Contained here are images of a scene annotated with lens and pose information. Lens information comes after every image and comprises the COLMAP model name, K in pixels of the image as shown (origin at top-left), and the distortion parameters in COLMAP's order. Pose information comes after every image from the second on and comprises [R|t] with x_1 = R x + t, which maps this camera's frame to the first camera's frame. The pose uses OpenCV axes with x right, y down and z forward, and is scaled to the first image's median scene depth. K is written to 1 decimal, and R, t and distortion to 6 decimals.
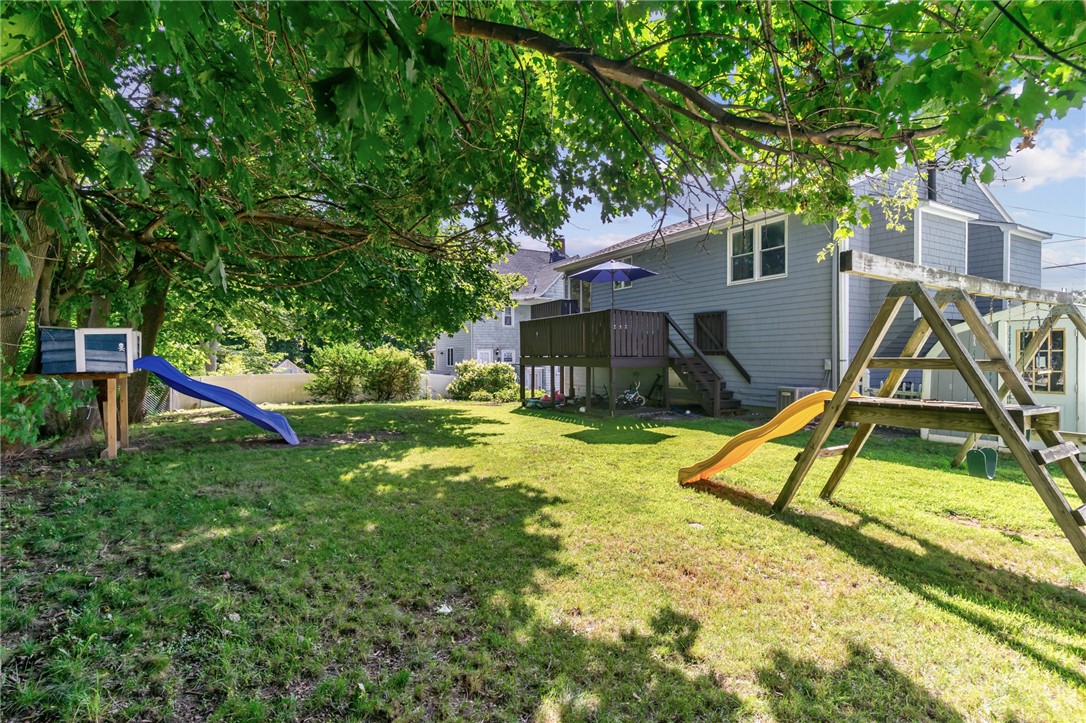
lens RADIAL K [[530.3, 0, 538.5], [0, 530.3, 362.1], [0, 0, 1]] dist [0.003790, -0.000307]
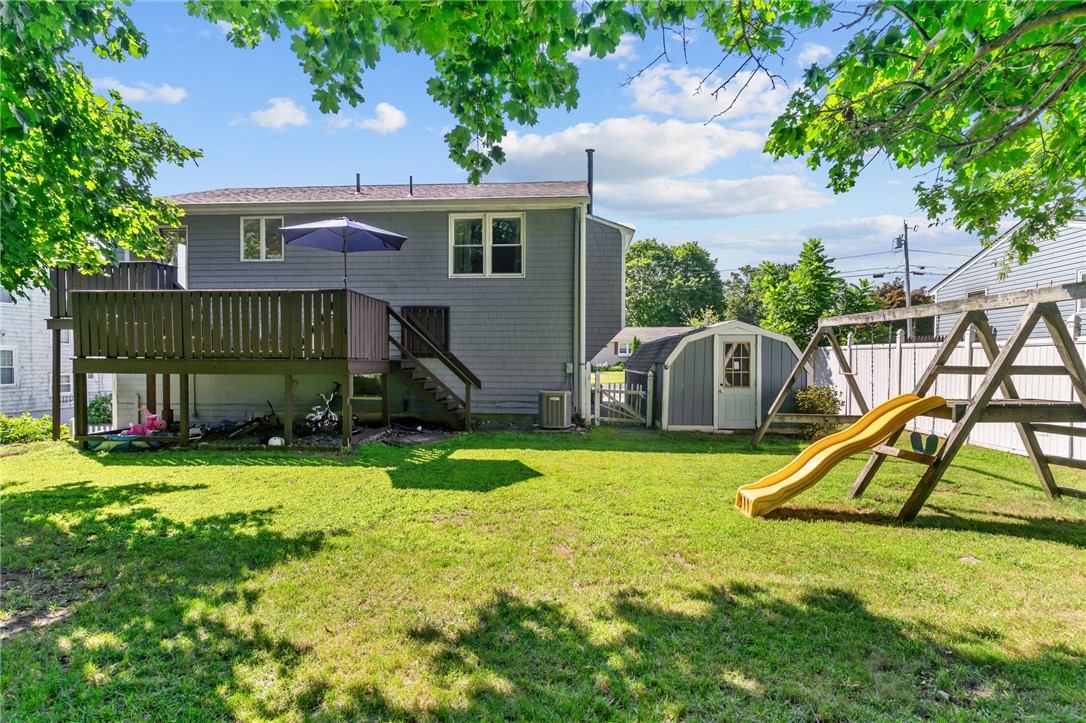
lens RADIAL K [[530.3, 0, 545.0], [0, 530.3, 364.7], [0, 0, 1]] dist [0.003790, -0.000307]
pose [[0.547949, -0.006323, 0.836488, -0.298948], [0.003434, 0.999980, 0.005310, -0.006399], [-0.836505, -0.000037, 0.547959, 0.410490]]
